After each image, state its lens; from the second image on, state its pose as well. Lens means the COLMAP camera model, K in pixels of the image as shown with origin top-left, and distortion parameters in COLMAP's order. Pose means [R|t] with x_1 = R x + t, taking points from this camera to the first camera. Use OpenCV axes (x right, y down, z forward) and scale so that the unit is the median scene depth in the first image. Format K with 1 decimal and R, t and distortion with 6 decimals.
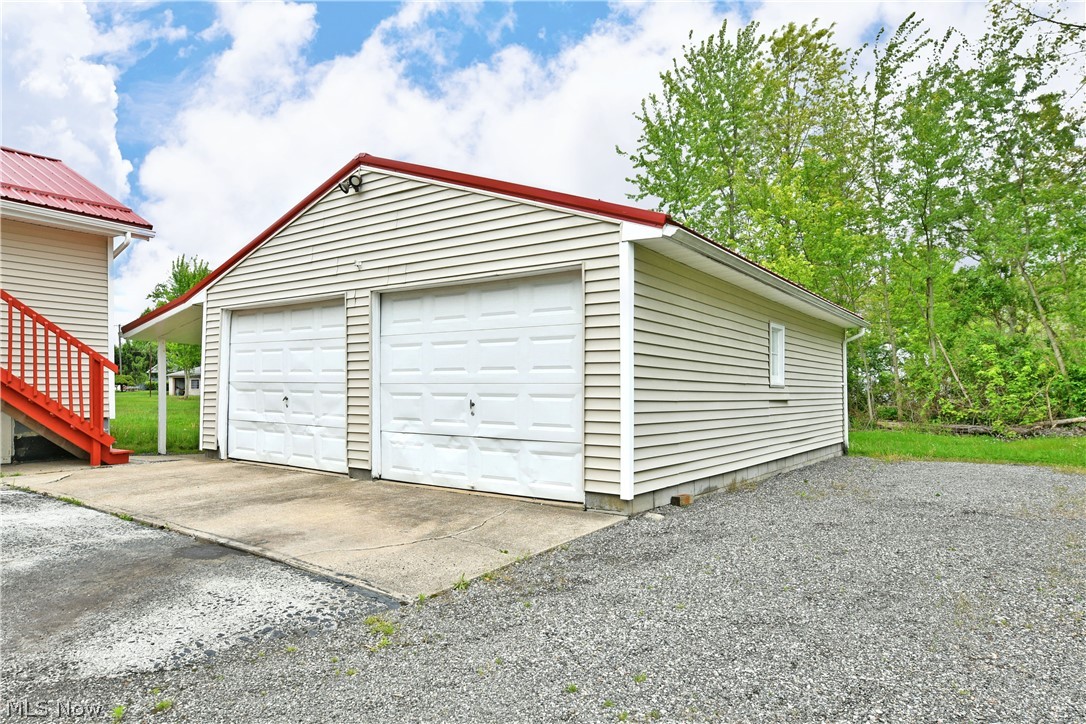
lens RADIAL K [[658.4, 0, 553.8], [0, 658.4, 358.3], [0, 0, 1]] dist [-0.011784, -0.003247]
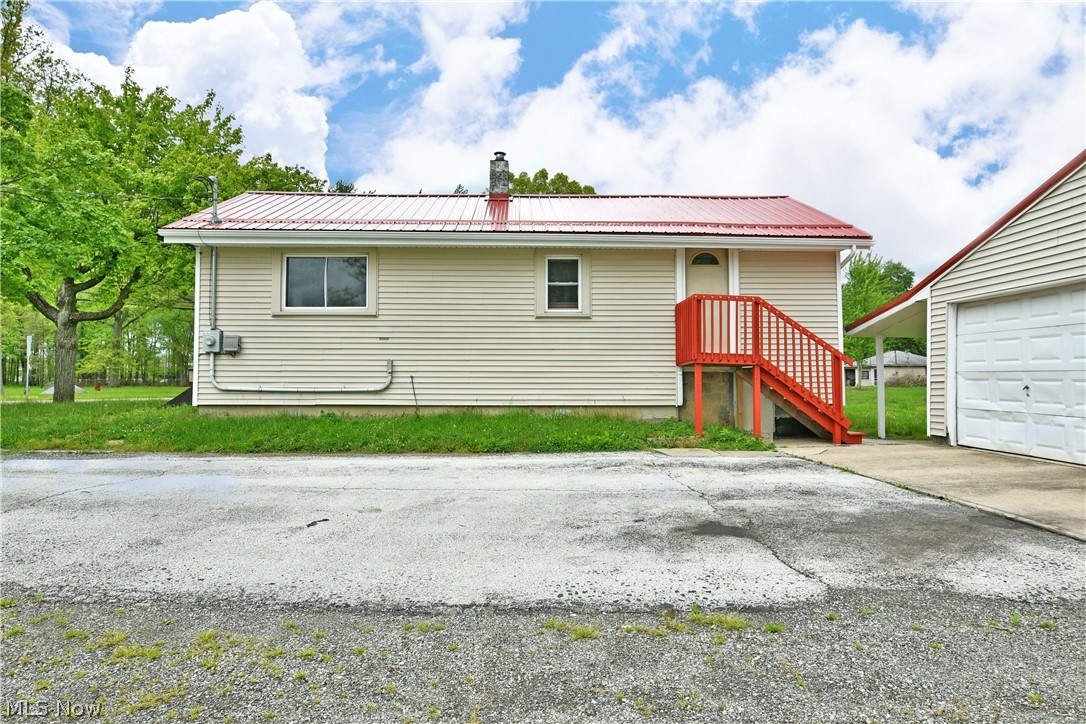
lens RADIAL K [[658.4, 0, 553.8], [0, 658.4, 358.3], [0, 0, 1]] dist [-0.011784, -0.003247]
pose [[0.588836, -0.036198, -0.807442, -0.031124], [0.047997, 0.998800, -0.009774, -0.006503], [0.806826, -0.033000, 0.589866, -0.137027]]
